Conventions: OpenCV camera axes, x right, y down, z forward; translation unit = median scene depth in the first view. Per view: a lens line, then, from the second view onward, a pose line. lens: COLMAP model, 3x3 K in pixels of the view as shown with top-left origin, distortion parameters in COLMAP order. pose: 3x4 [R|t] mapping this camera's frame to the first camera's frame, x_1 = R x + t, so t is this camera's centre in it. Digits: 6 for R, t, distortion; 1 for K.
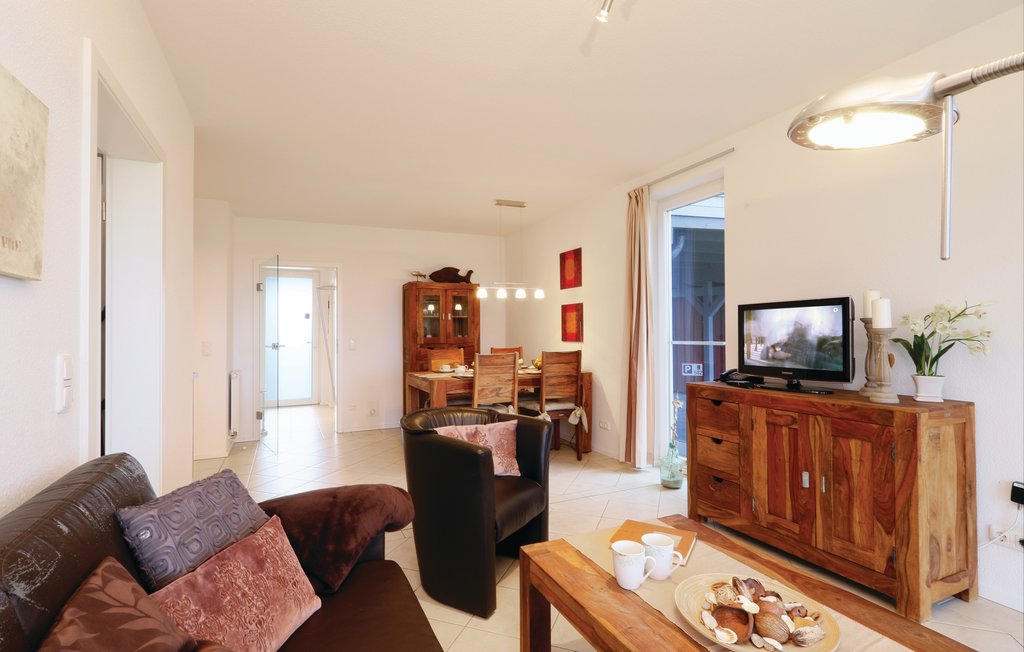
lens RADIAL K [[490.8, 0, 510.7], [0, 490.8, 330.5], [0, 0, 1]] dist [0.015730, -0.000215]
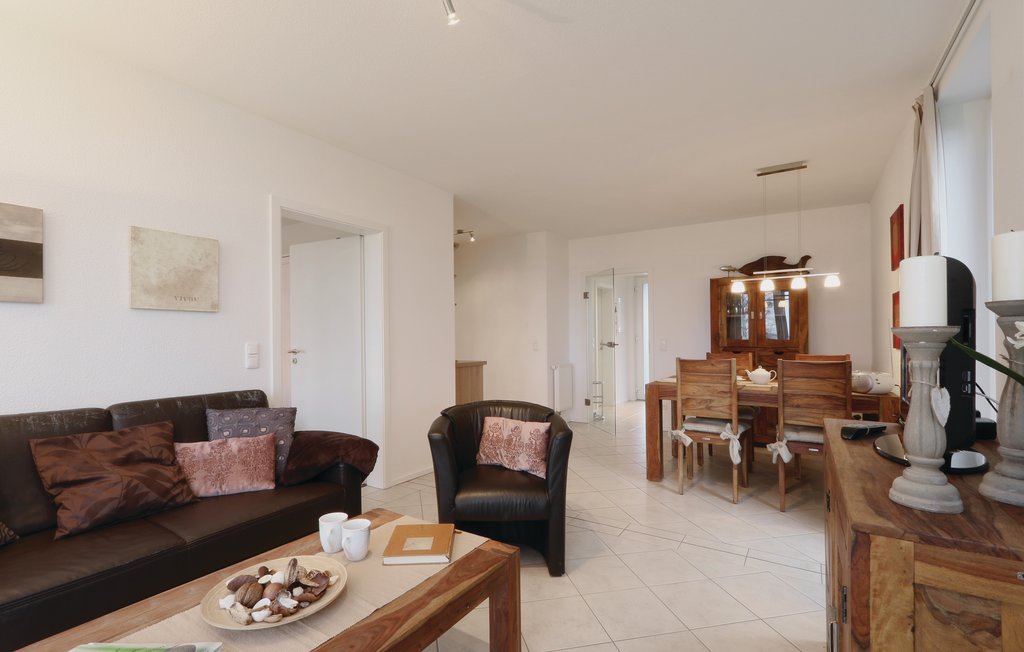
lens RADIAL K [[477.5, 0, 486.6], [0, 477.5, 328.4], [0, 0, 1]] dist [0.001107, -0.000648]
pose [[0.532688, -0.002095, -0.846309, 0.358196], [-0.001149, 0.999994, -0.003198, -0.002413], [0.846311, 0.002676, 0.532682, 0.179954]]
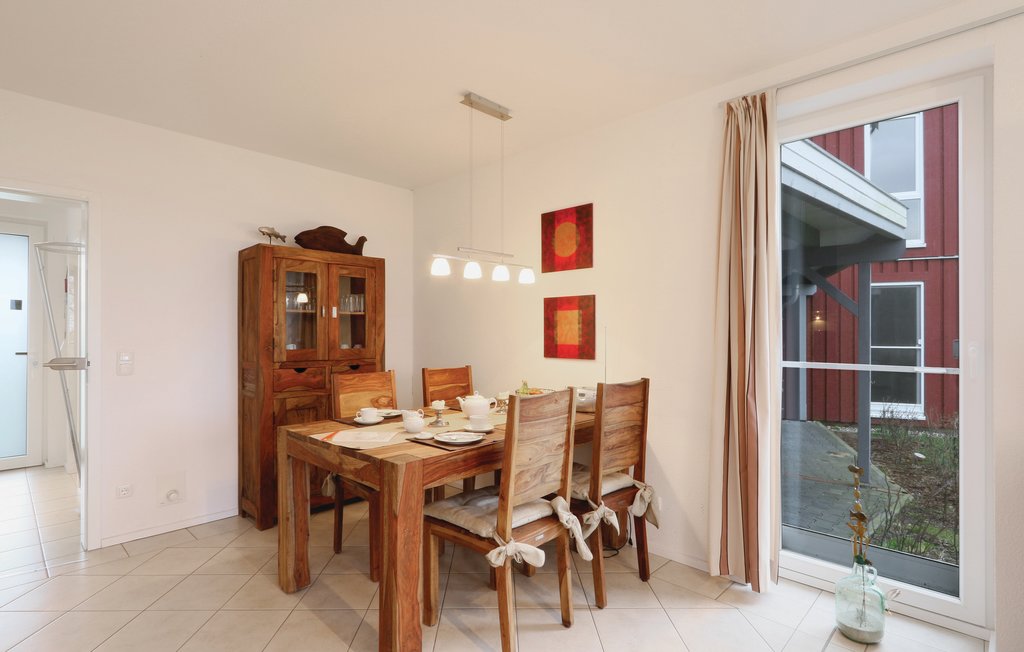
lens RADIAL K [[511.3, 0, 489.8], [0, 511.3, 338.0], [0, 0, 1]] dist [0.000352, -0.000383]
pose [[0.937662, 0.017485, 0.347109, -0.180813], [-0.017080, 0.999845, -0.004225, 0.000891], [-0.347129, -0.001967, 0.937815, 0.438282]]
